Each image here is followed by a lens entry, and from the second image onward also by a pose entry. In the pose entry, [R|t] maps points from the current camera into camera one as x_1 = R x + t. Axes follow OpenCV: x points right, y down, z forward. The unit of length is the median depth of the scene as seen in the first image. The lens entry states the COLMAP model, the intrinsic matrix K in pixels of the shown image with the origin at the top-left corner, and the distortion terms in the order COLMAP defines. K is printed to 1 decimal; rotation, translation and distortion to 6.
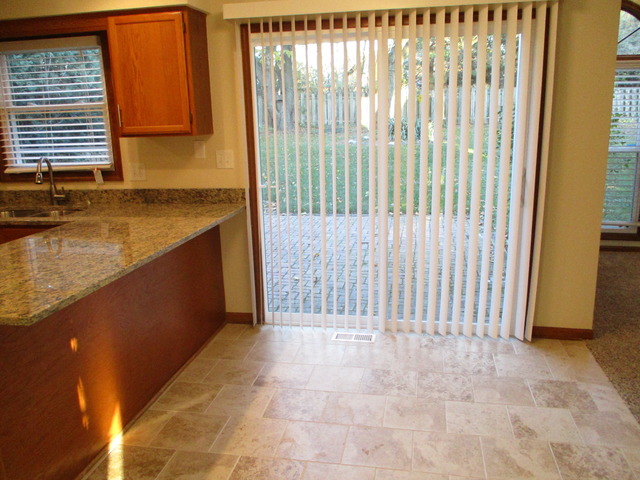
lens RADIAL K [[533.1, 0, 323.1], [0, 533.1, 236.0], [0, 0, 1]] dist [-0.013289, -0.012098]
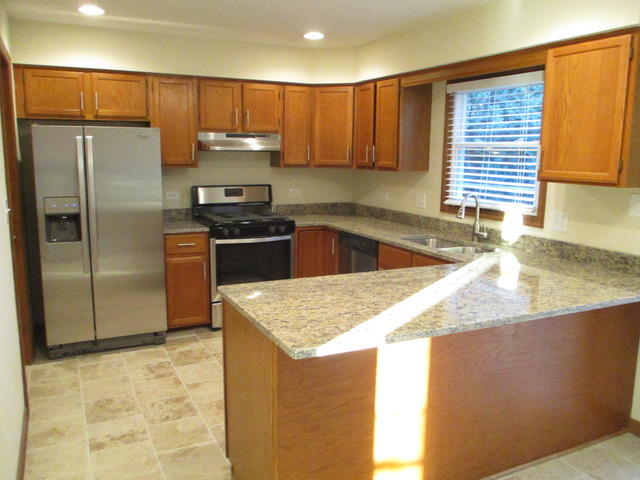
lens RADIAL K [[533.1, 0, 323.1], [0, 533.1, 236.0], [0, 0, 1]] dist [-0.013289, -0.012098]
pose [[0.610372, 0.166828, -0.774348, 0.097843], [-0.216048, 0.975568, 0.039882, -0.048781], [0.762083, 0.142954, 0.631502, 0.157722]]
